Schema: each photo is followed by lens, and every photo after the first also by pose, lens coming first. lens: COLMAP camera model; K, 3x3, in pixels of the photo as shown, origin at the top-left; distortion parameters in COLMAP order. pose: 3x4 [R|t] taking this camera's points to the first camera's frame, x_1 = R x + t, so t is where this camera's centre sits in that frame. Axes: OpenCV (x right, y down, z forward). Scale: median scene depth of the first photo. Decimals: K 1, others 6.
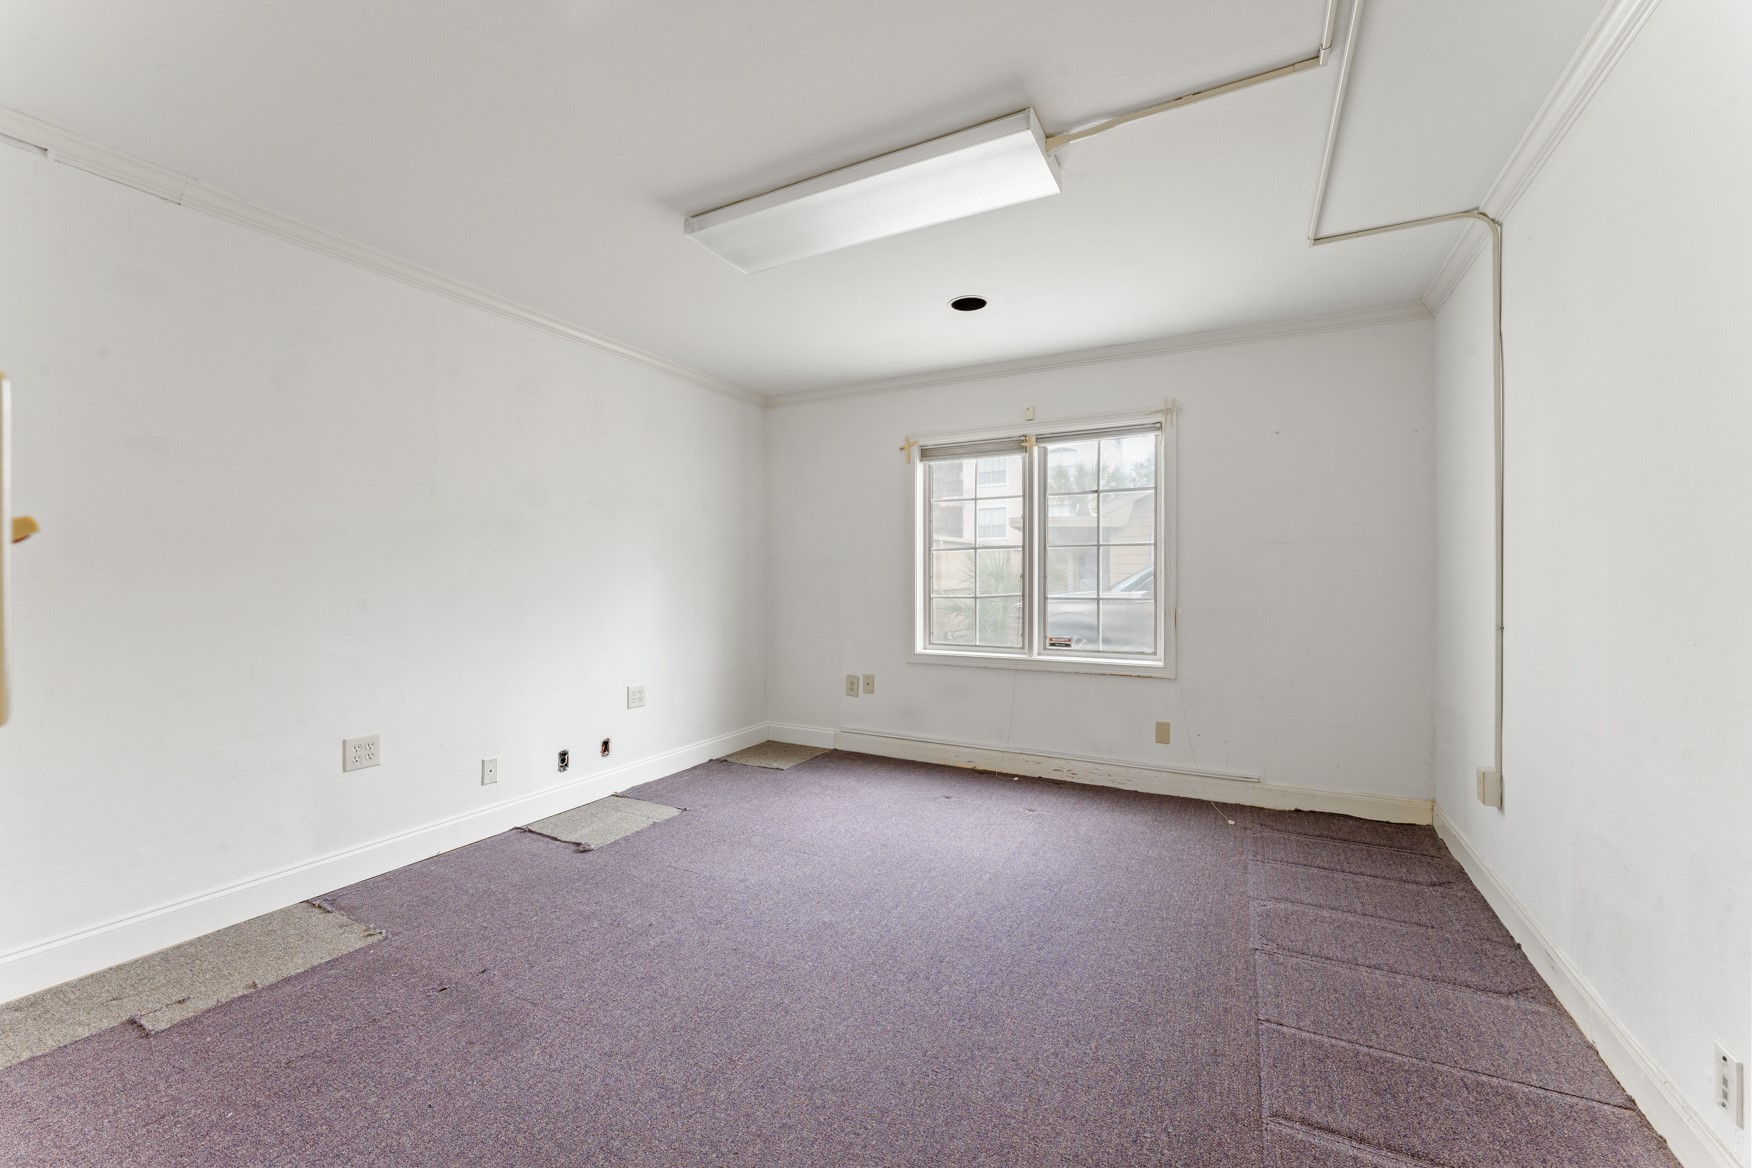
lens RADIAL K [[703.5, 0, 879.5], [0, 703.5, 573.0], [0, 0, 1]] dist [-0.001874, -0.000791]
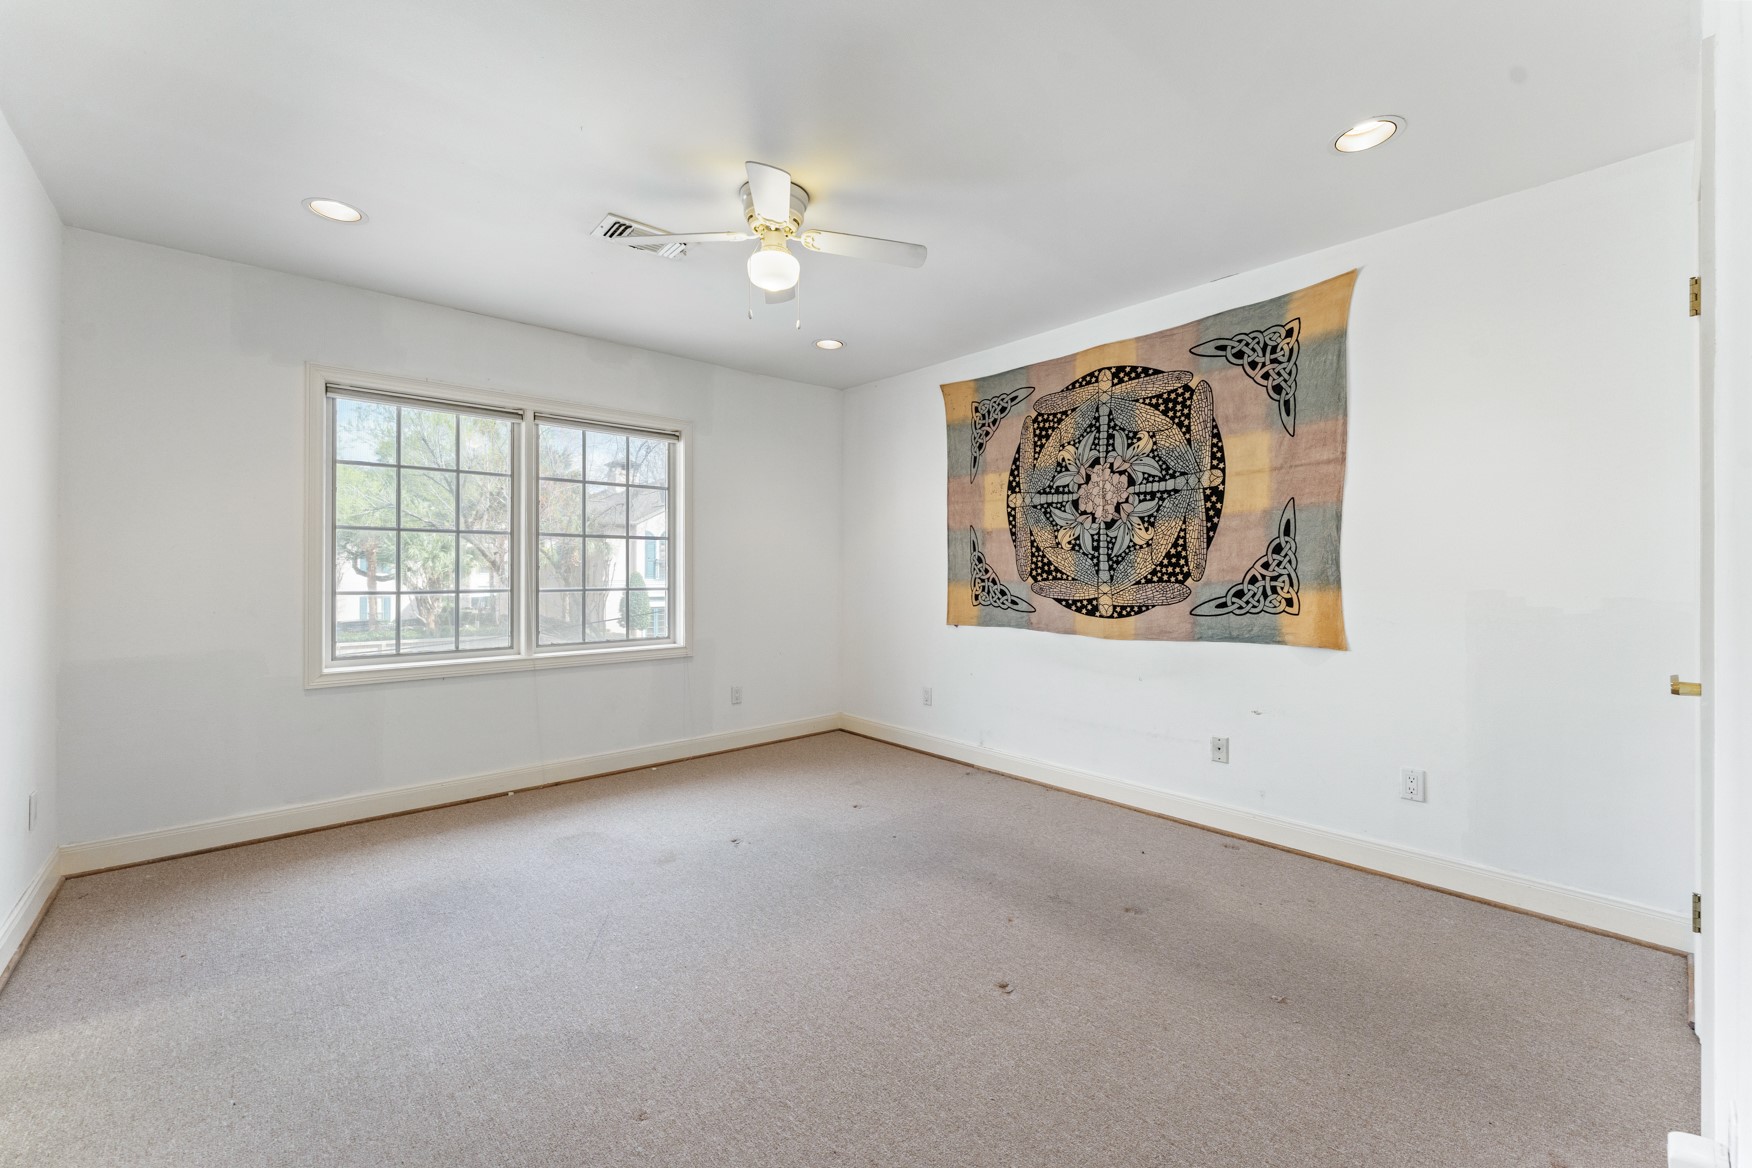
lens RADIAL K [[703.5, 0, 879.5], [0, 703.5, 573.0], [0, 0, 1]] dist [-0.001874, -0.000791]
pose [[0.357922, 0.000437, 0.933752, -0.468027], [-0.013495, 0.999898, 0.004705, 0.002320], [-0.933654, -0.014285, 0.357891, 0.256100]]
